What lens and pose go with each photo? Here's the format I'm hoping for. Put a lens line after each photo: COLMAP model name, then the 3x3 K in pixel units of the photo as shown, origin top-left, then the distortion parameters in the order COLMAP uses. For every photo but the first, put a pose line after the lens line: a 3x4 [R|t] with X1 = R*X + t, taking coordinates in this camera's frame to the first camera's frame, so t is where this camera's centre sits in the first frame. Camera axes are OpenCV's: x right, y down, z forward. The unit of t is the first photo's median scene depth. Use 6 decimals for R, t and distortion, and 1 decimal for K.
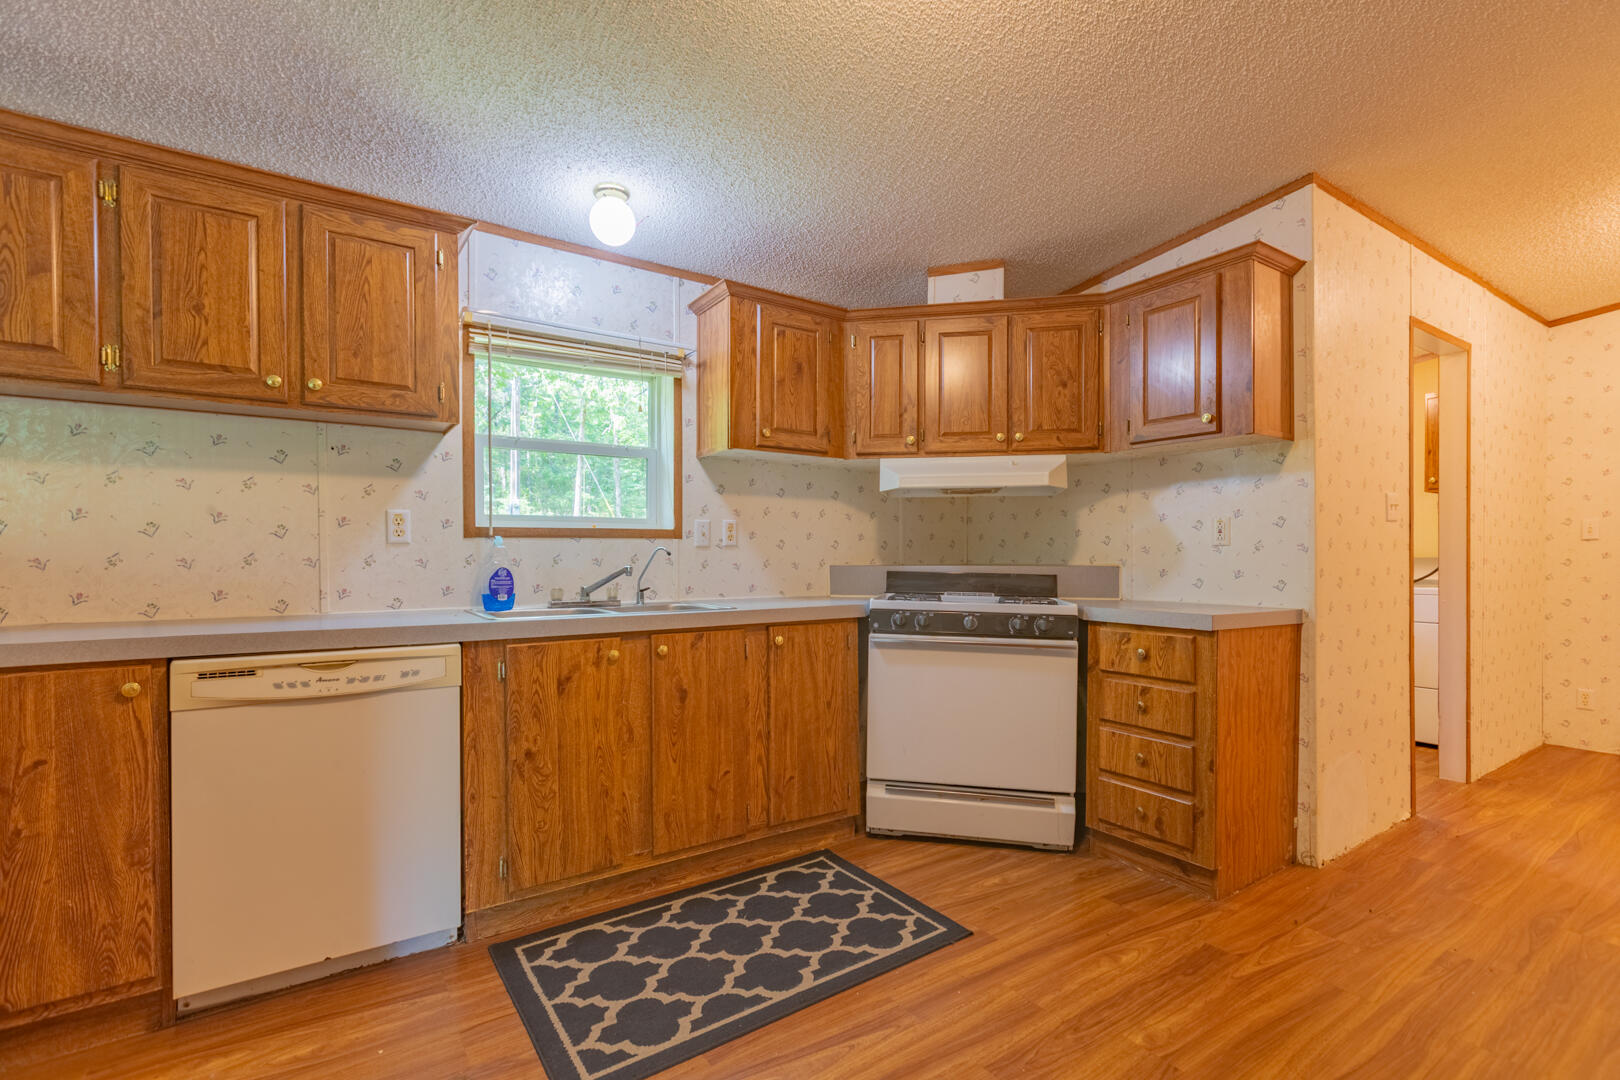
lens RADIAL K [[737.4, 0, 814.8], [0, 737.4, 555.3], [0, 0, 1]] dist [0.003112, -0.000746]
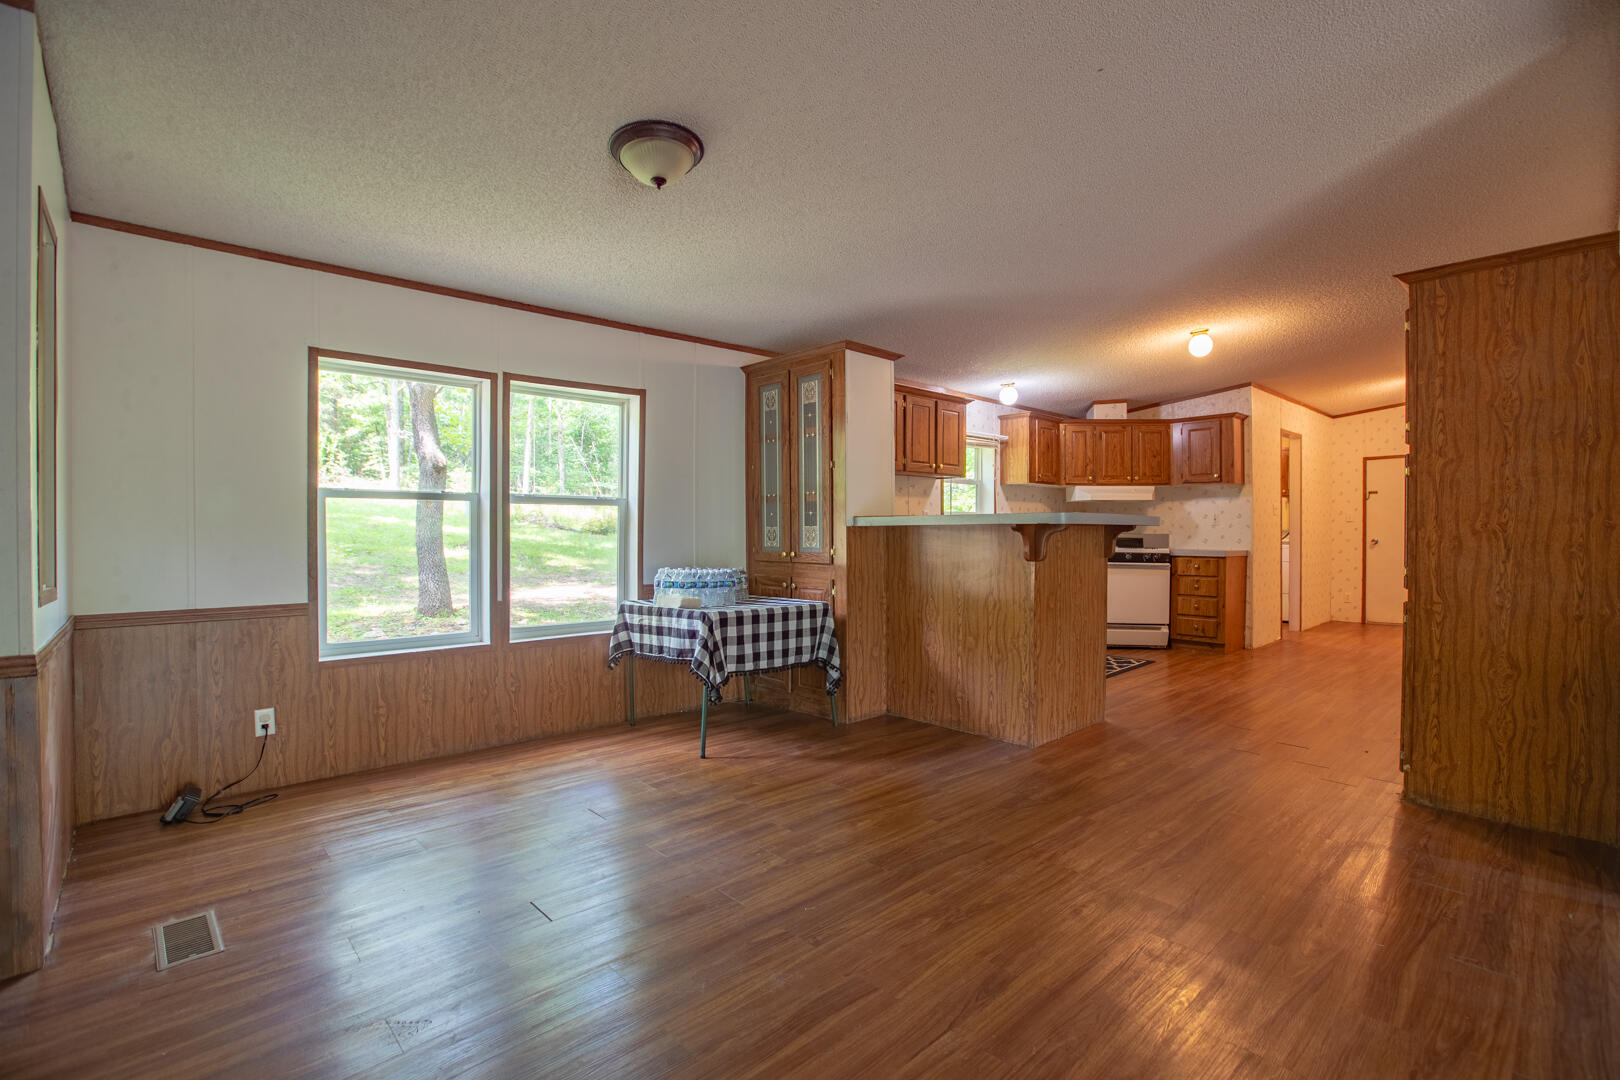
lens RADIAL K [[737.4, 0, 844.9], [0, 737.4, 534.6], [0, 0, 1]] dist [0.003112, -0.000746]
pose [[0.981310, -0.000463, 0.192435, -1.236702], [-0.001011, 0.999971, 0.007557, 0.000839], [-0.192432, -0.007610, 0.981281, -1.278093]]
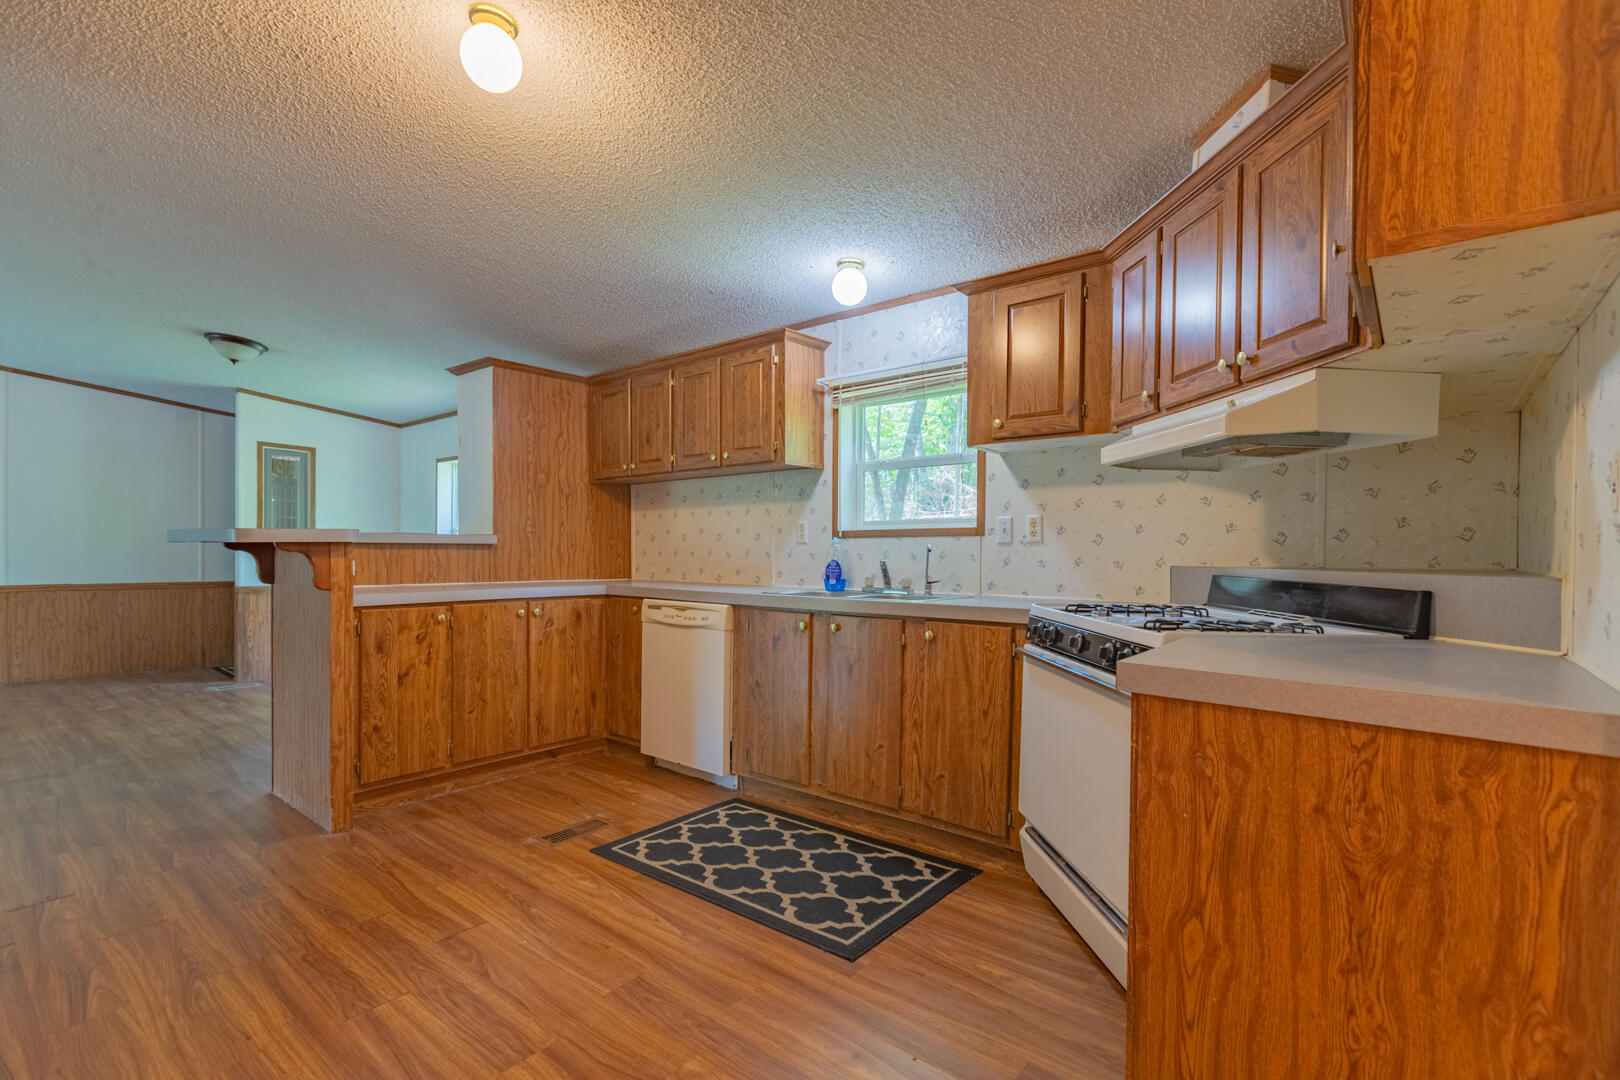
lens RADIAL K [[737.4, 0, 816.6], [0, 737.4, 552.1], [0, 0, 1]] dist [0.003112, -0.000746]
pose [[0.280069, 0.001470, -0.959979, 0.888042], [-0.005011, 0.999987, 0.000069, 0.001740], [0.959967, 0.004791, 0.280073, 0.570012]]
